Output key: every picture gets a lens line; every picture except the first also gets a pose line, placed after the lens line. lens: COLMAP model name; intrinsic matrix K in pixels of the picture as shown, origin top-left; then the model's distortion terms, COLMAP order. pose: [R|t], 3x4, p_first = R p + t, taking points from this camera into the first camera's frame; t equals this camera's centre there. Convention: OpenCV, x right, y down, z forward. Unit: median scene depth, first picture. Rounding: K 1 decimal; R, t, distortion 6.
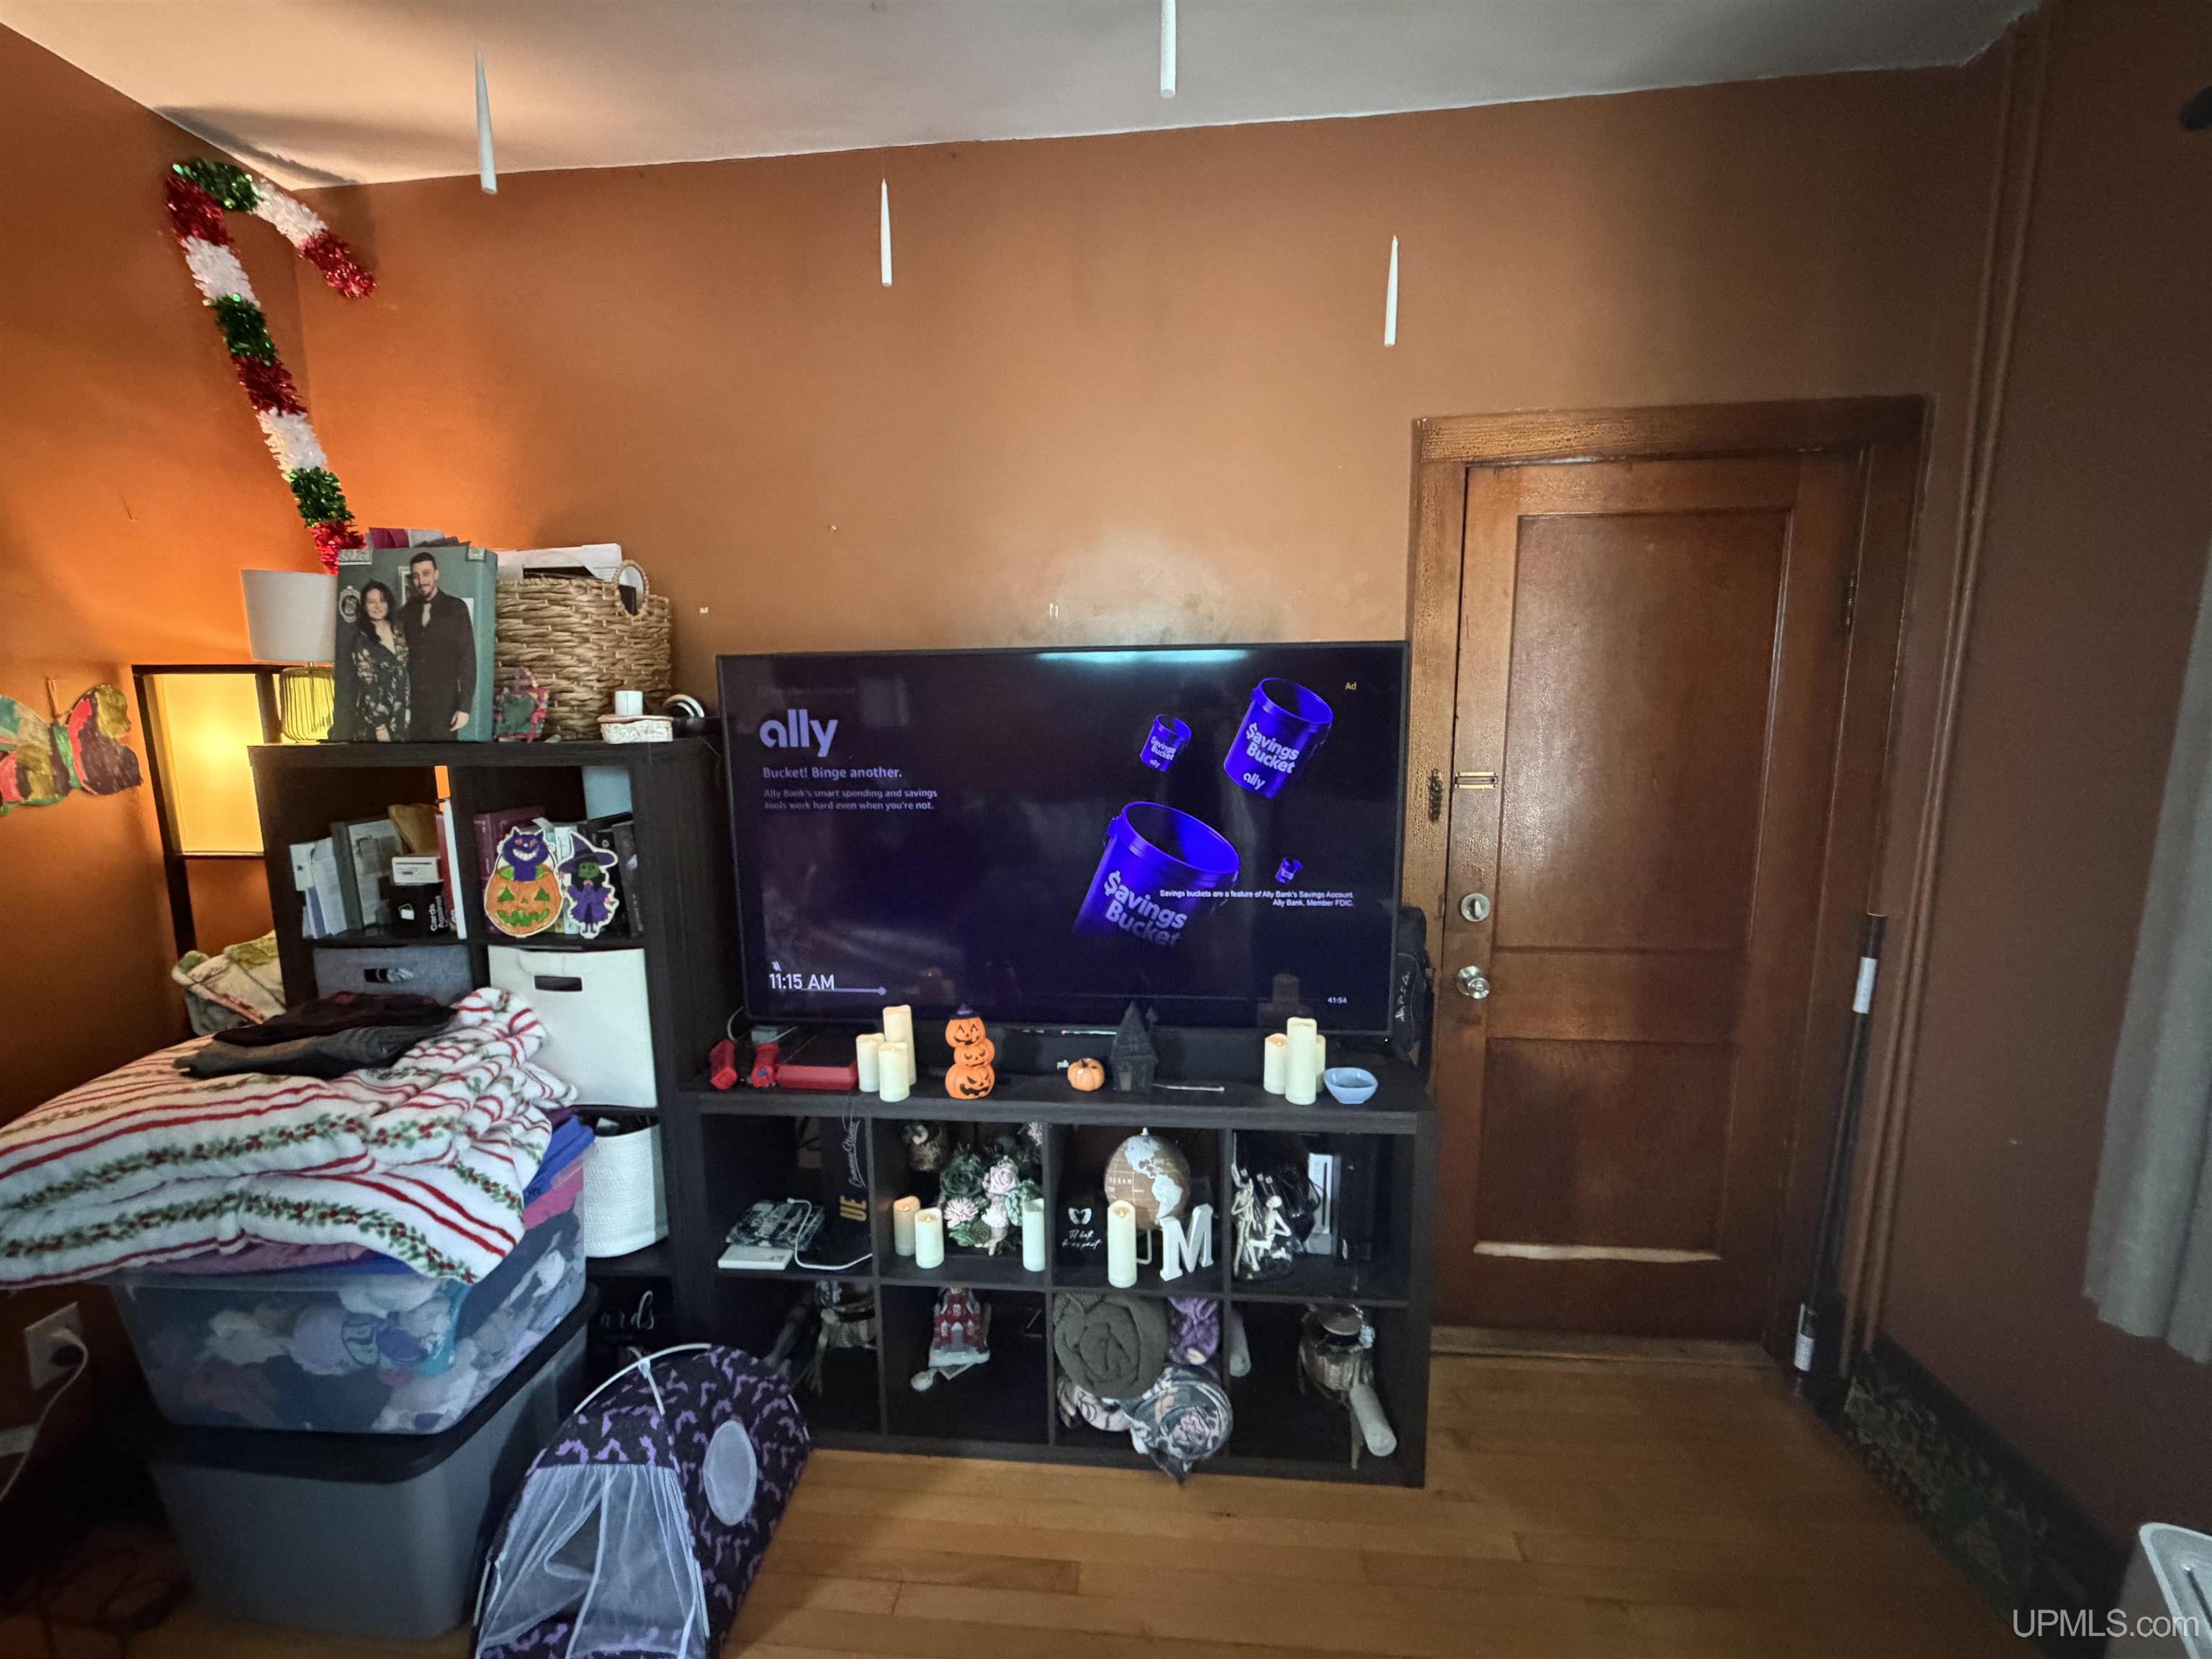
lens RADIAL K [[881.6, 0, 1109.0], [0, 881.6, 826.4], [0, 0, 1]] dist [-0.000511, 0.000946]
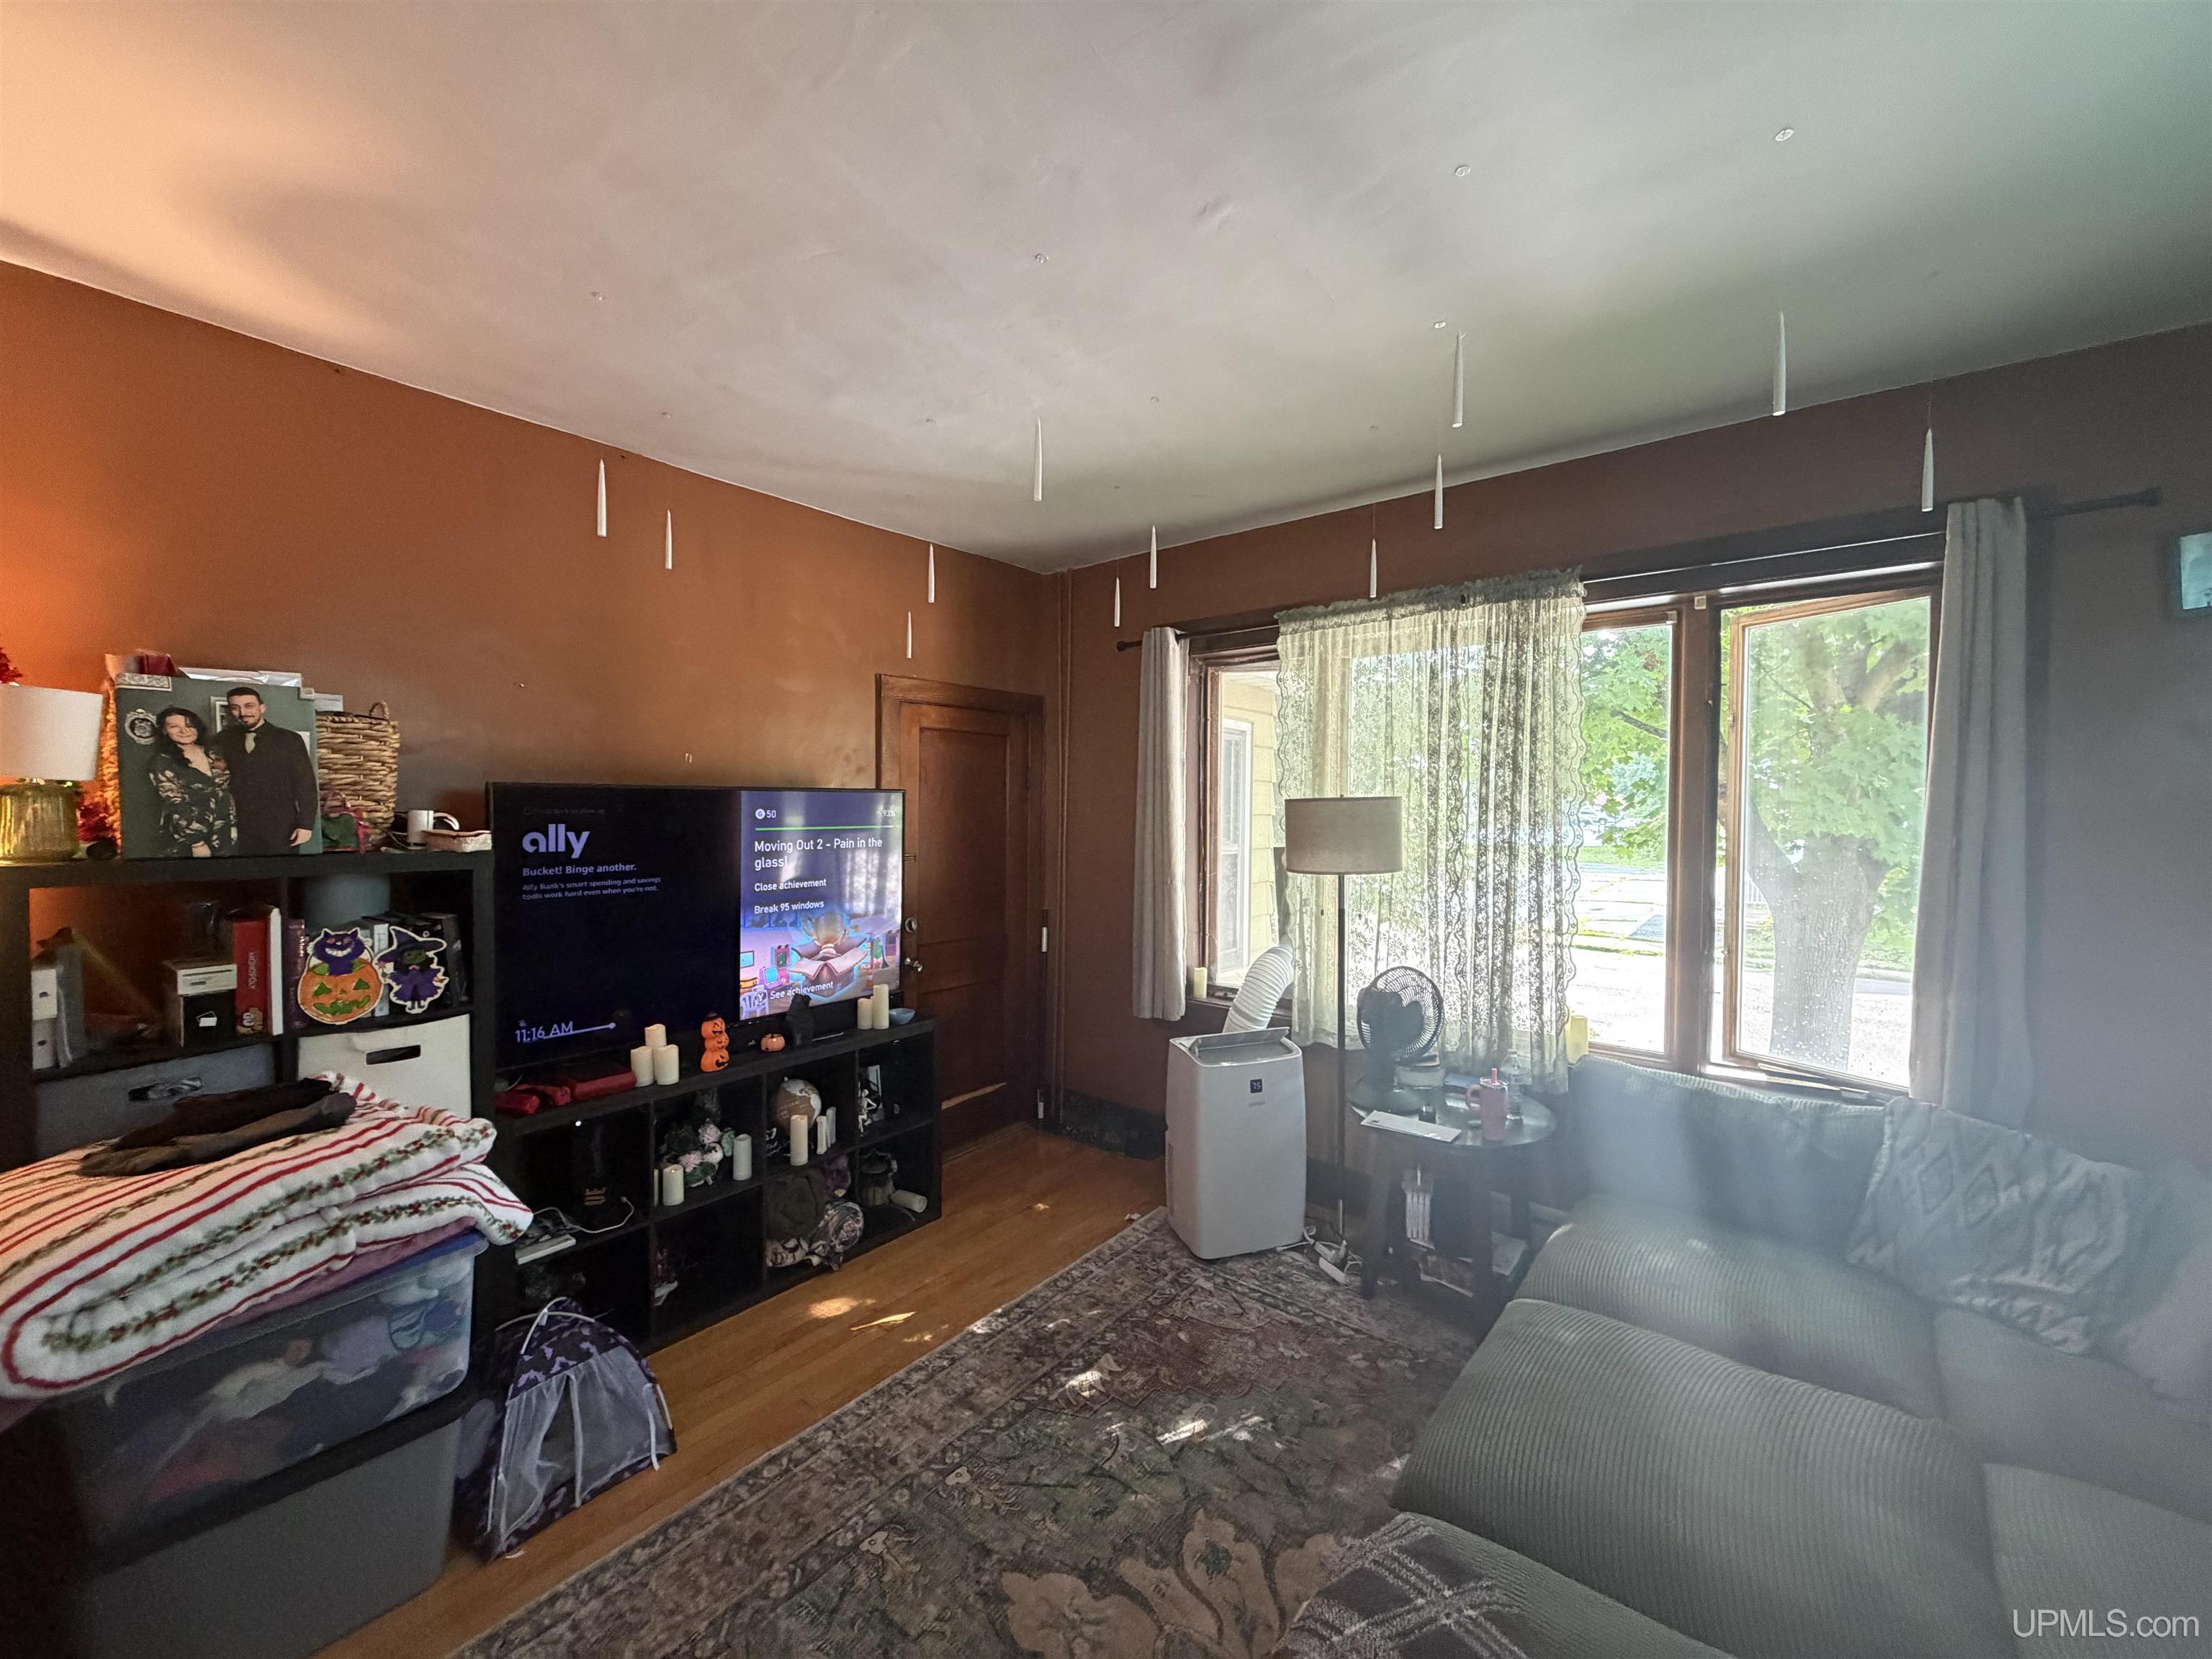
lens RADIAL K [[881.6, 0, 1104.7], [0, 881.6, 830.9], [0, 0, 1]] dist [-0.000511, 0.000946]
pose [[0.552821, -0.012205, 0.833211, -1.078319], [0.098487, 0.993841, -0.050787, 0.032477], [-0.827460, 0.110137, 0.550618, -0.479867]]
